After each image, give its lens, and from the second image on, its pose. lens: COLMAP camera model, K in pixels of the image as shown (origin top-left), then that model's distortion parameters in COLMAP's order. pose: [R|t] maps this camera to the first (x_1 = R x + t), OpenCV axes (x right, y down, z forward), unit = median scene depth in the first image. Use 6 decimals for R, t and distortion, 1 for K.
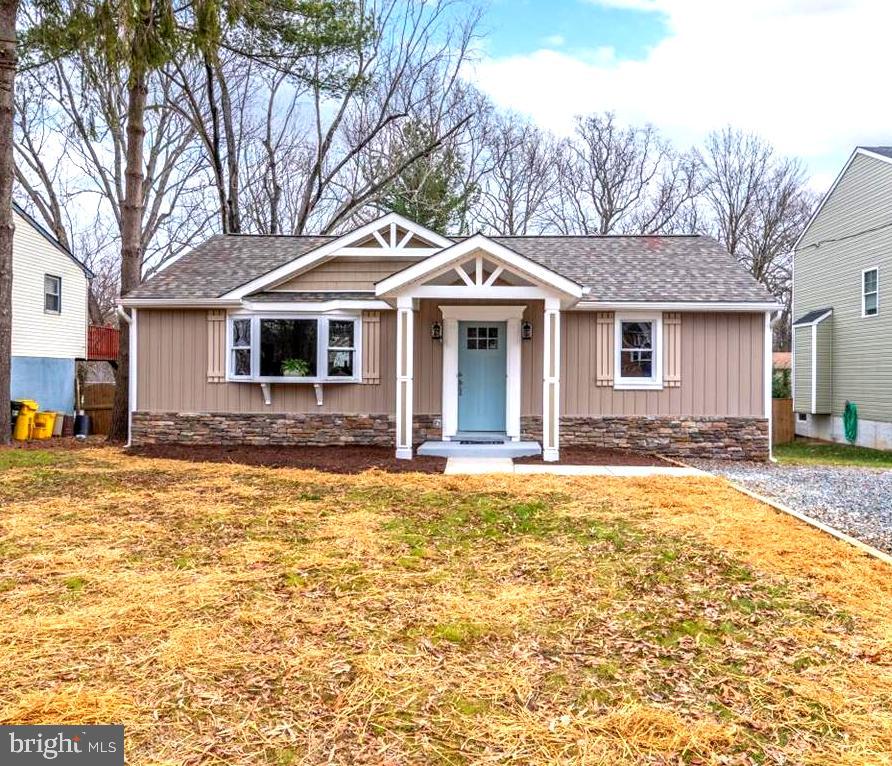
lens RADIAL K [[726.7, 0, 451.6], [0, 726.7, 381.5], [0, 0, 1]] dist [-0.012432, 0.001497]
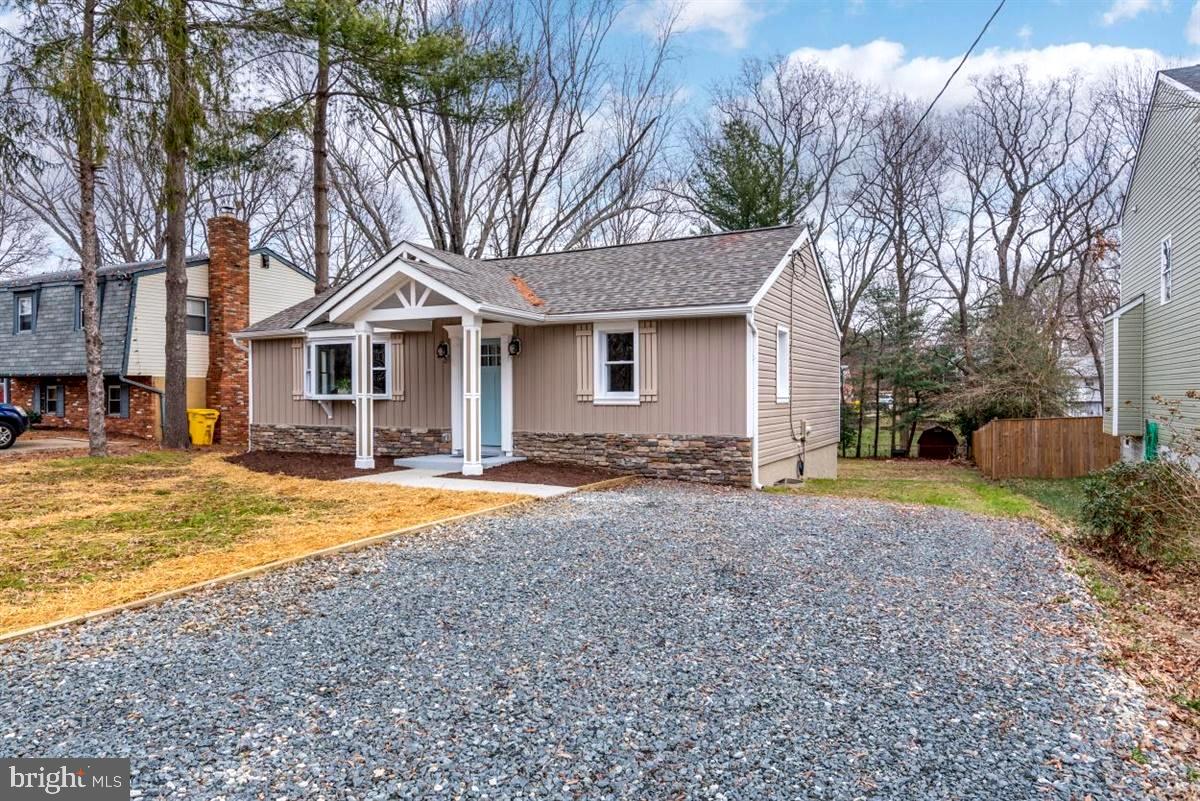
lens RADIAL K [[769.9, 0, 598.4], [0, 769.9, 400.6], [0, 0, 1]] dist [-0.011336, -0.002525]
pose [[0.894053, -0.005650, -0.447925, 0.681815], [0.006395, 0.999980, 0.000152, 0.005465], [0.447915, -0.003001, 0.894071, 0.099340]]
